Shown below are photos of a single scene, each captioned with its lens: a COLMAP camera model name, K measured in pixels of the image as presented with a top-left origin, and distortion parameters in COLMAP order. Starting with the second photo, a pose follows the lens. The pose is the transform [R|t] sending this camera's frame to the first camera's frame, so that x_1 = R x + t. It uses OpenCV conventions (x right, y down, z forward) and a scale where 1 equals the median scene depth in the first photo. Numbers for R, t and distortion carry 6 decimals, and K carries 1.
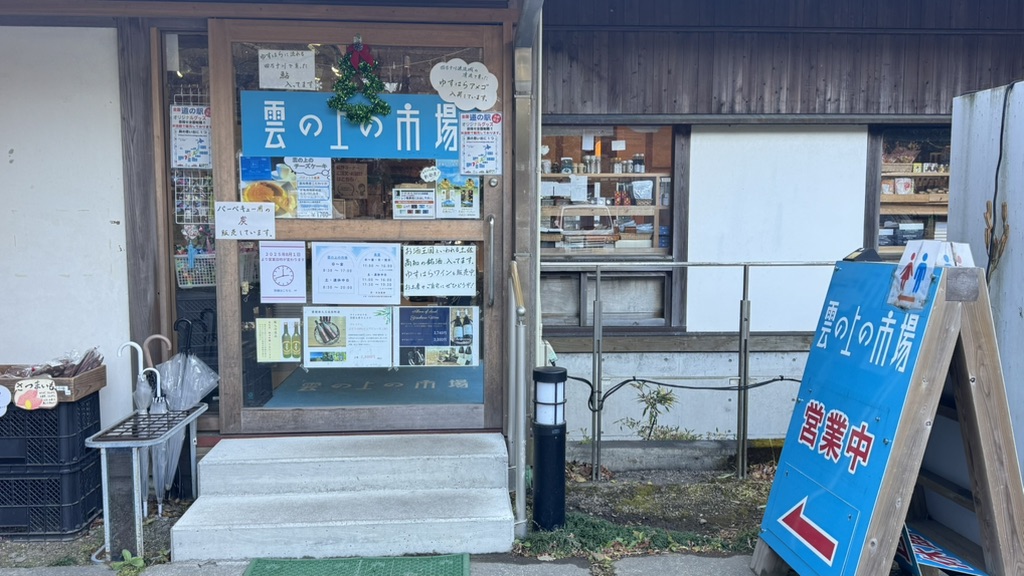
lens RADIAL K [[828.6, 0, 515.8], [0, 828.6, 291.0], [0, 0, 1]] dist [0.051019, -0.036184]
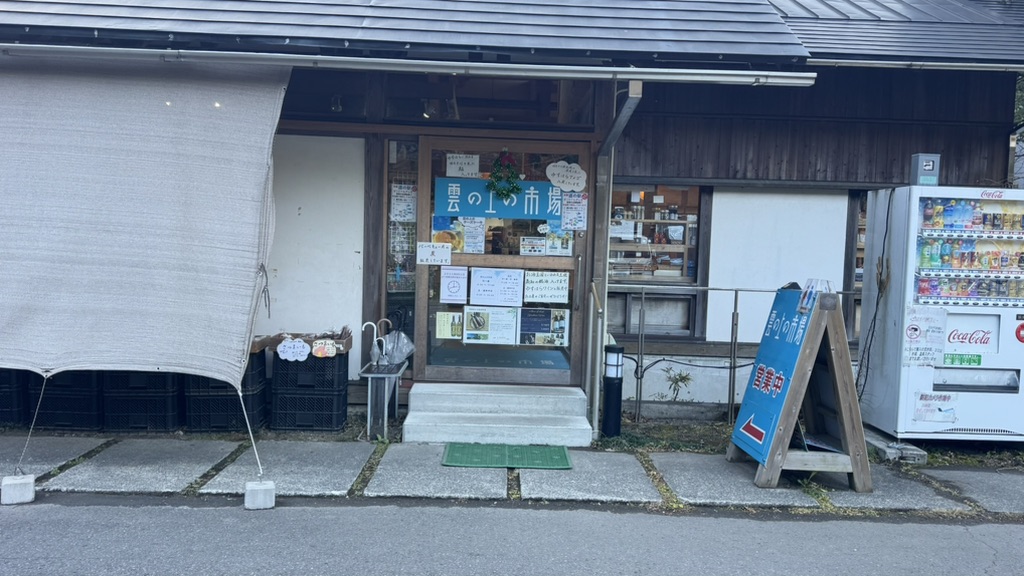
lens RADIAL K [[828.6, 0, 513.3], [0, 828.6, 291.0], [0, 0, 1]] dist [0.051019, -0.036184]
pose [[0.998383, 0.034281, -0.045342, -0.085129], [-0.035492, 0.999027, -0.026171, 0.029491], [0.044401, 0.027738, 0.998629, -0.664589]]
